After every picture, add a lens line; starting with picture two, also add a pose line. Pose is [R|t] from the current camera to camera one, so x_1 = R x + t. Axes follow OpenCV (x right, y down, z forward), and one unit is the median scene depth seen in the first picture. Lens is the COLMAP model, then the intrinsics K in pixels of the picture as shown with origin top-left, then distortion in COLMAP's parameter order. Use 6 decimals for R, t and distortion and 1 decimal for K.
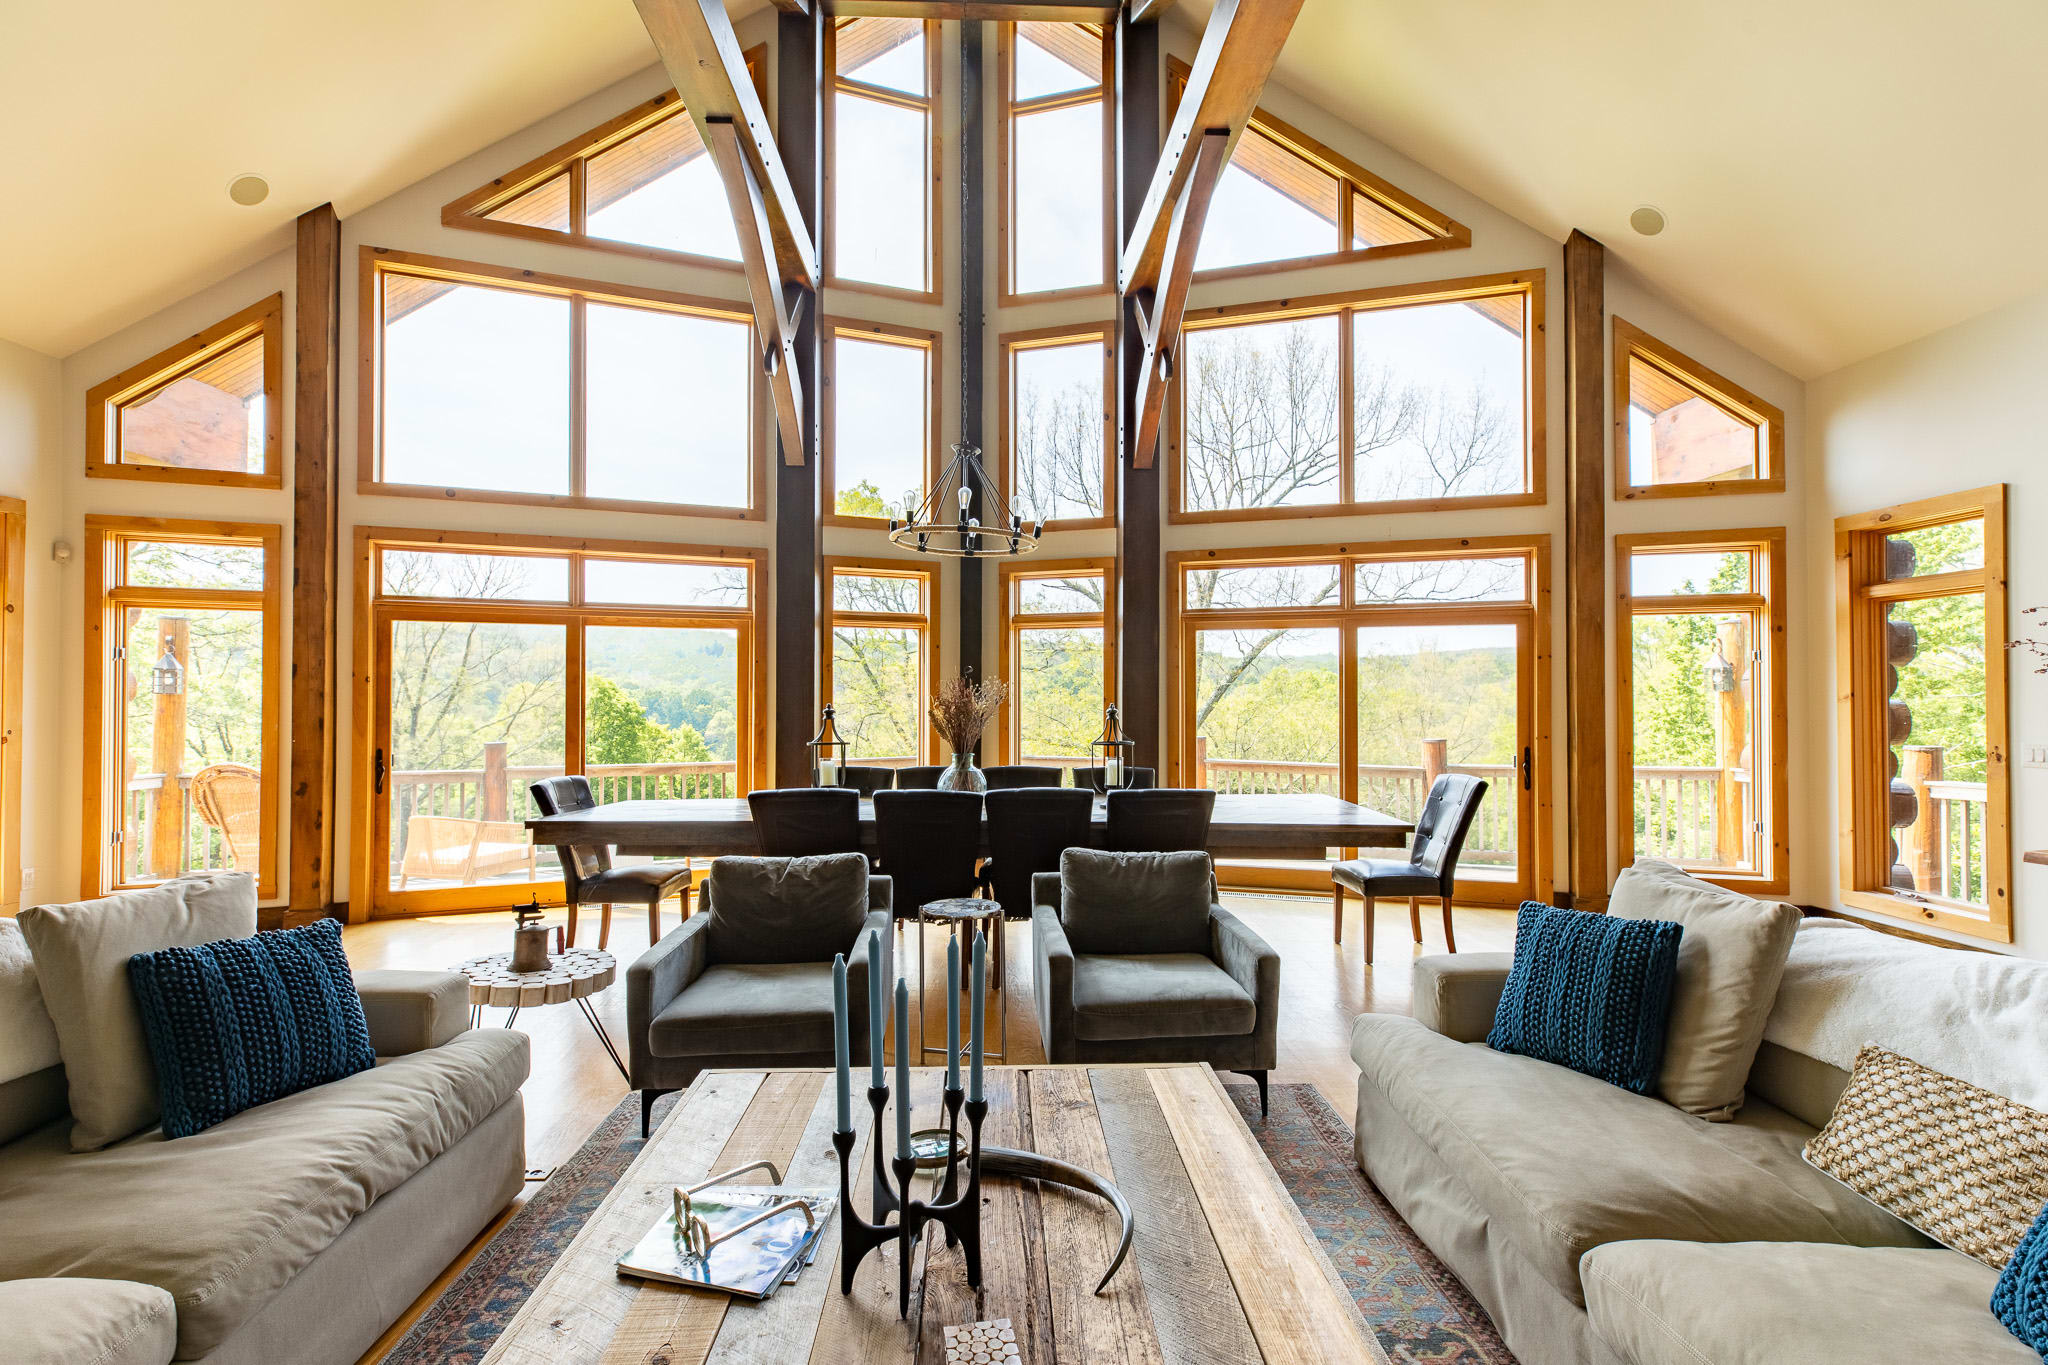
lens RADIAL K [[916.3, 0, 1018.3], [0, 916.3, 690.5], [0, 0, 1]] dist [-0.003384, -0.000896]
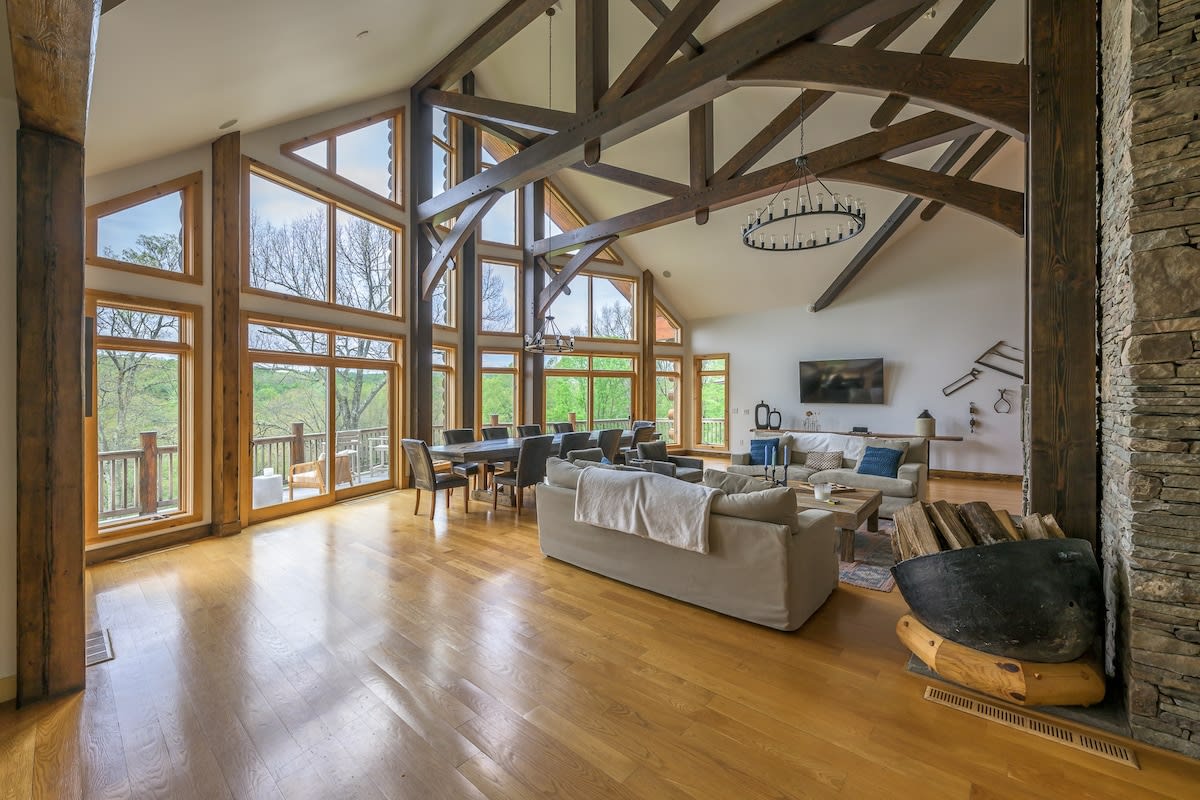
lens RADIAL K [[476.1, 0, 594.1], [0, 476.1, 401.3], [0, 0, 1]] dist [0.003472, 0.000376]
pose [[0.694135, -0.012172, 0.719742, -0.960360], [-0.003158, 0.999796, 0.019954, -0.021297], [-0.719838, -0.016124, 0.693955, -0.168208]]
